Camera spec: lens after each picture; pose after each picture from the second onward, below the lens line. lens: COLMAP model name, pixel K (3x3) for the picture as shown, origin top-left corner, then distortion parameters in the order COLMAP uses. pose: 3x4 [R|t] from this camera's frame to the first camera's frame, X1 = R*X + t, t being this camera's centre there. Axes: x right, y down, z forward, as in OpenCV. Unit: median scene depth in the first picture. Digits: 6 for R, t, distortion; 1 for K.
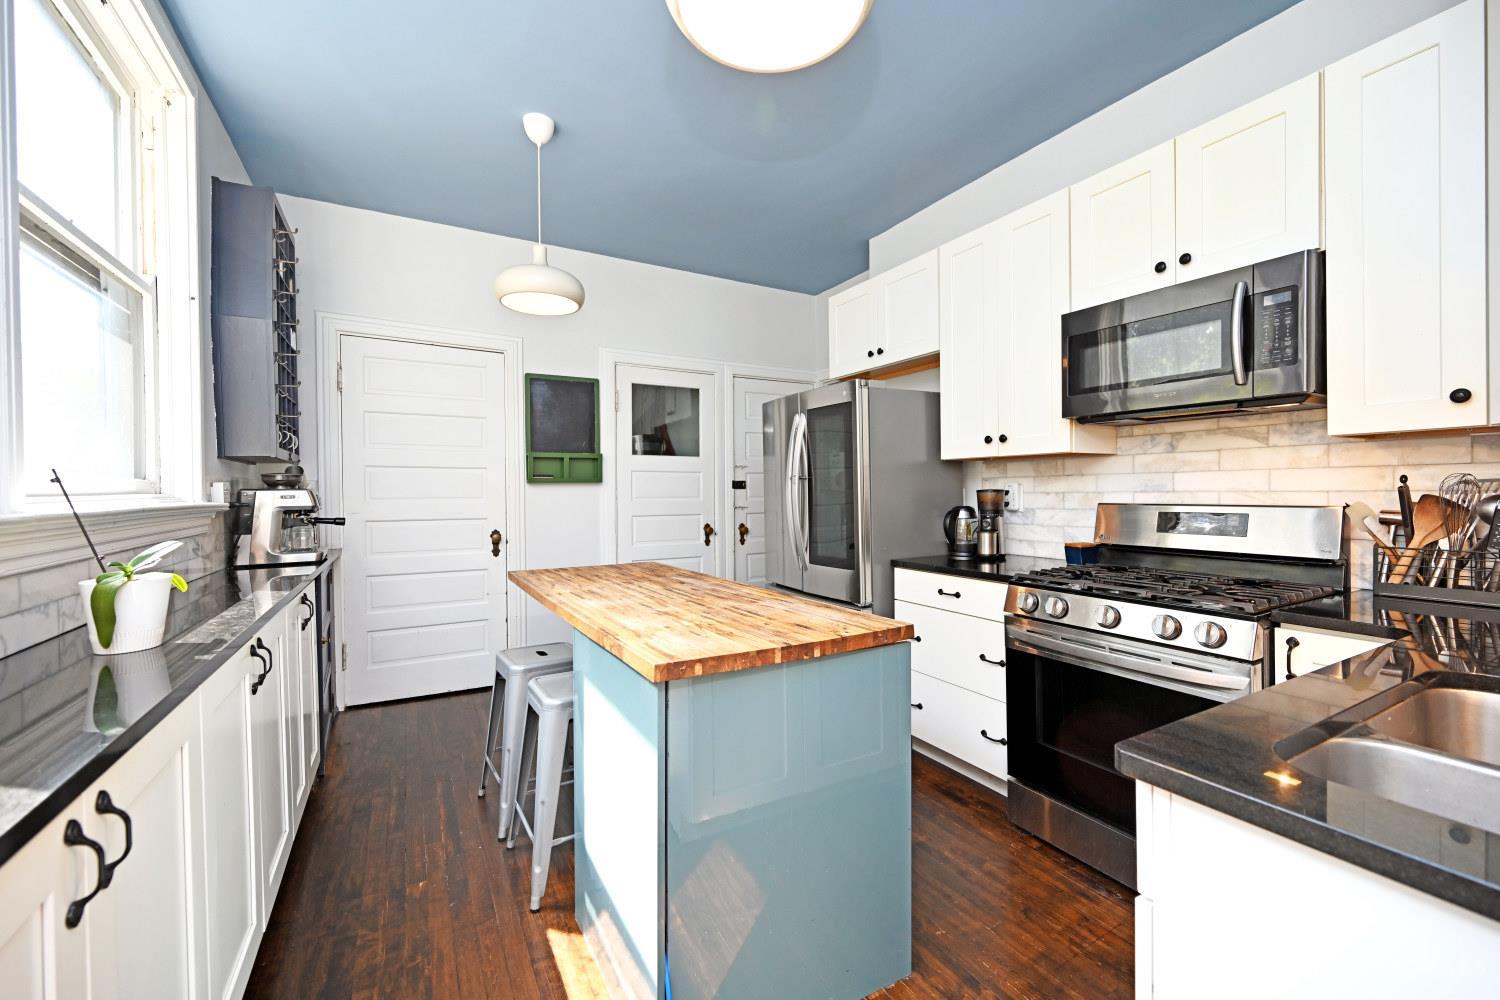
lens RADIAL K [[598.2, 0, 747.0], [0, 598.2, 493.7], [0, 0, 1]] dist [0.001371, 0.000556]
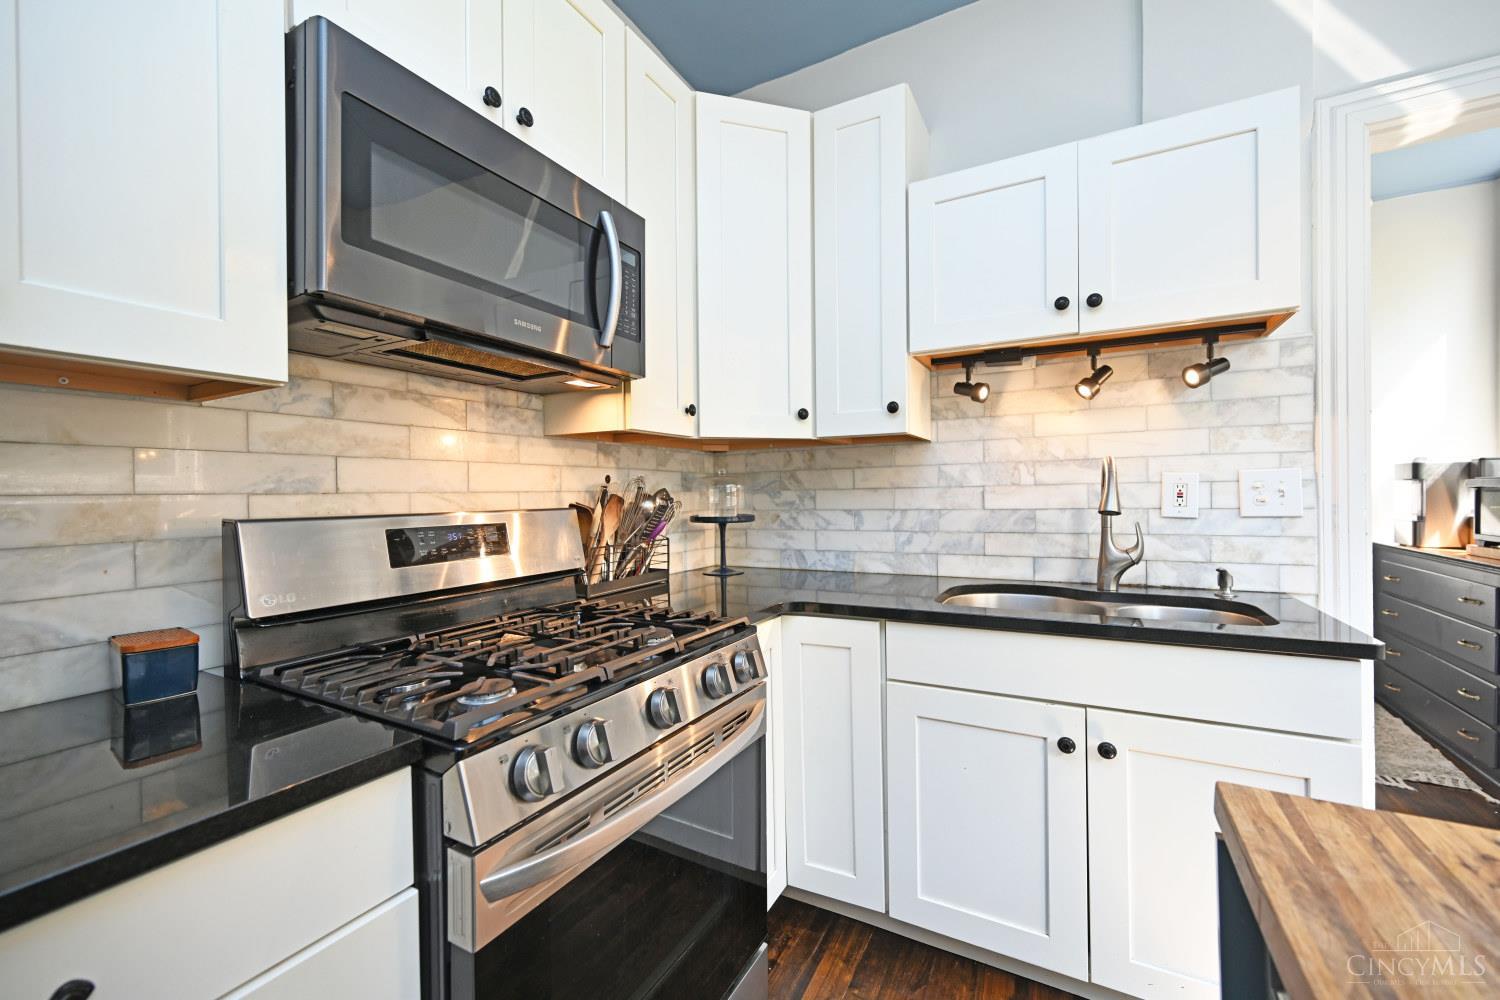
lens RADIAL K [[598.2, 0, 758.4], [0, 598.2, 498.6], [0, 0, 1]] dist [0.001371, 0.000556]
pose [[-0.528175, 0.013834, 0.849023, 0.067007], [0.025949, 0.999663, -0.000145, 0.012031], [-0.848739, 0.021955, -0.528356, 0.996191]]
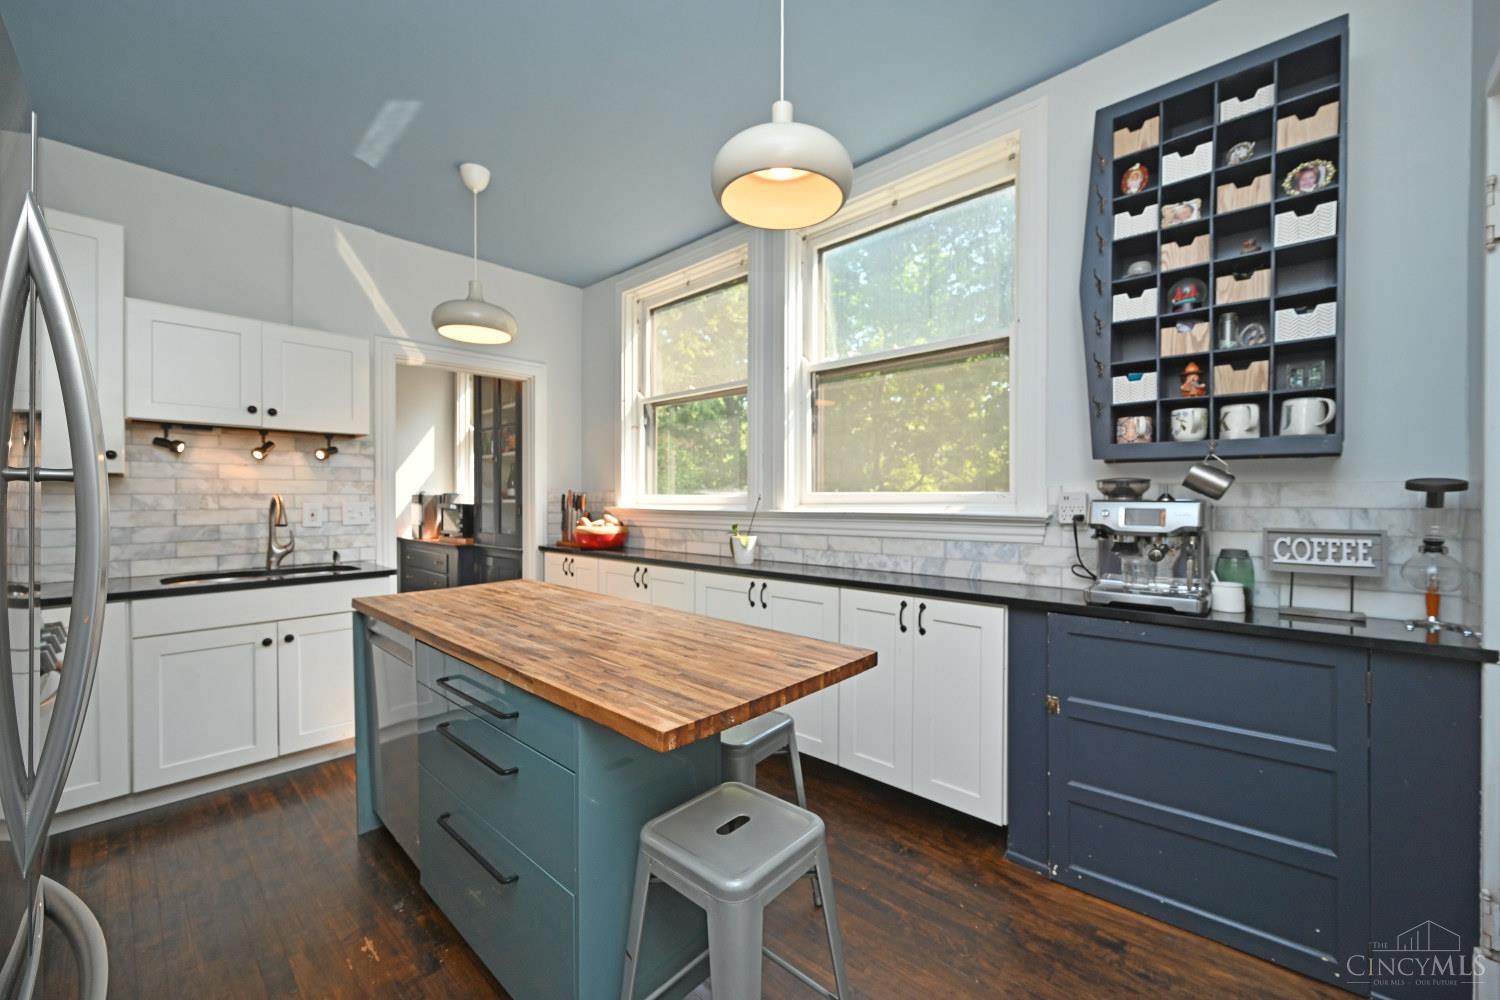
lens RADIAL K [[598.2, 0, 758.6], [0, 598.2, 502.2], [0, 0, 1]] dist [0.001371, 0.000556]
pose [[-0.953098, 0.015074, -0.302285, -0.090612], [0.010249, 0.999794, 0.017541, -0.013418], [0.302487, 0.013620, -0.953056, 1.586578]]
